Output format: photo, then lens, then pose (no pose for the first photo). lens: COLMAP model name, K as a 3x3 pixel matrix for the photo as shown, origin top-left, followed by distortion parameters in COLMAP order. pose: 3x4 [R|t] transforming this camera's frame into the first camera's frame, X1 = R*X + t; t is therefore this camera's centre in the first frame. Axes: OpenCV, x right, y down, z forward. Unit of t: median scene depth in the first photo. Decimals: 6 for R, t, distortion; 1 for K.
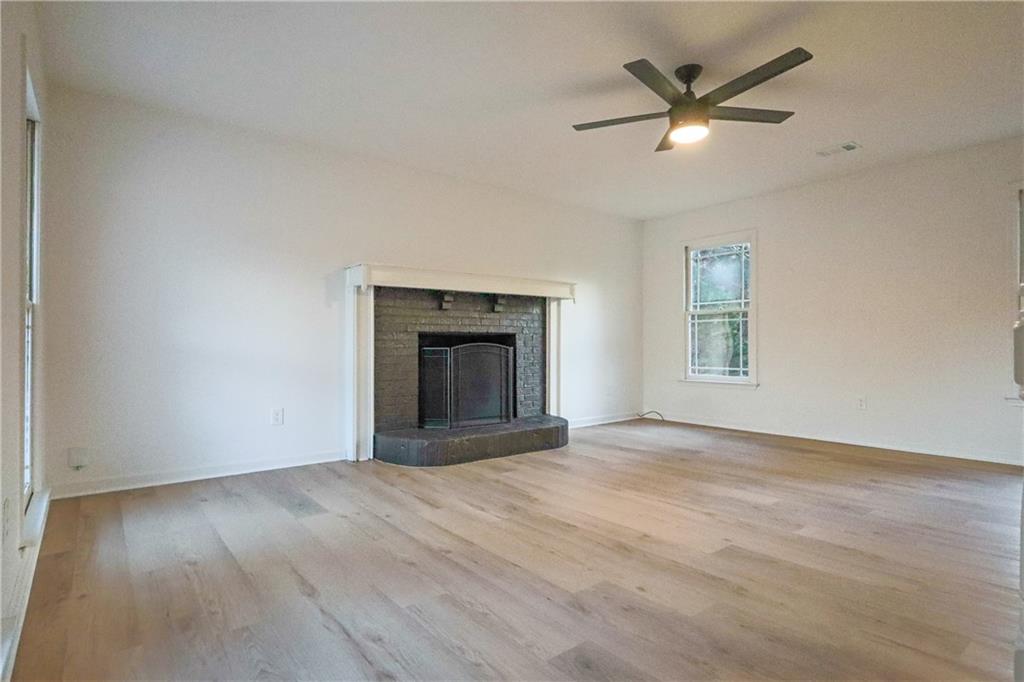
lens RADIAL K [[518.7, 0, 509.7], [0, 518.7, 341.9], [0, 0, 1]] dist [0.002516, 0.000246]
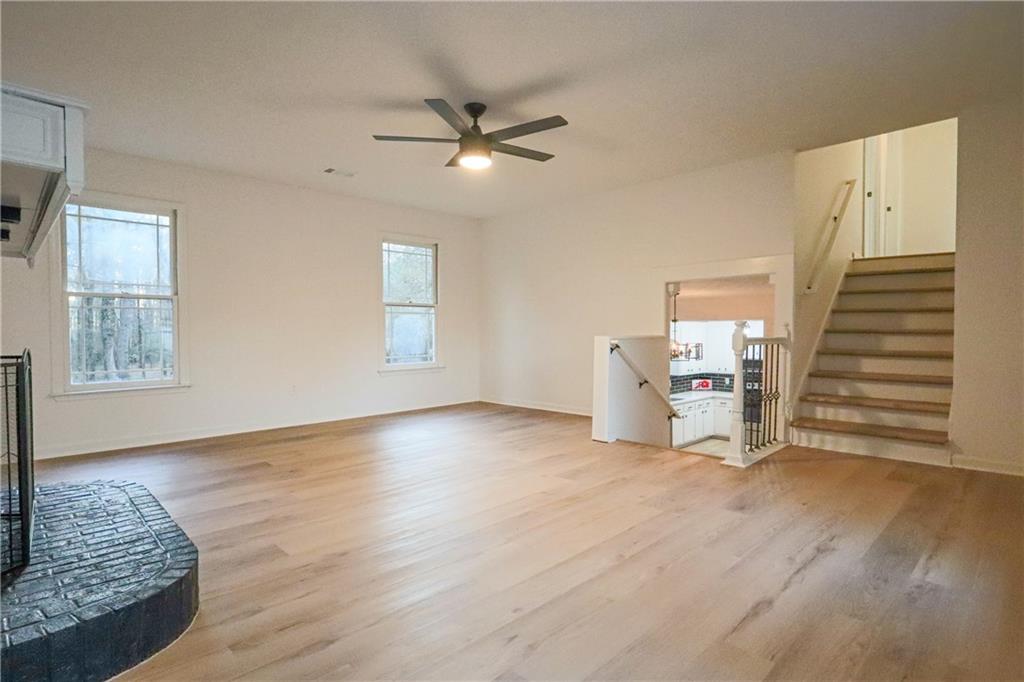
lens RADIAL K [[518.7, 0, 509.7], [0, 518.7, 341.9], [0, 0, 1]] dist [0.002516, 0.000246]
pose [[-0.093708, -0.018569, 0.995427, -1.075741], [-0.001965, 0.999828, 0.018466, -0.026689], [-0.995598, -0.000226, -0.093728, 1.291815]]
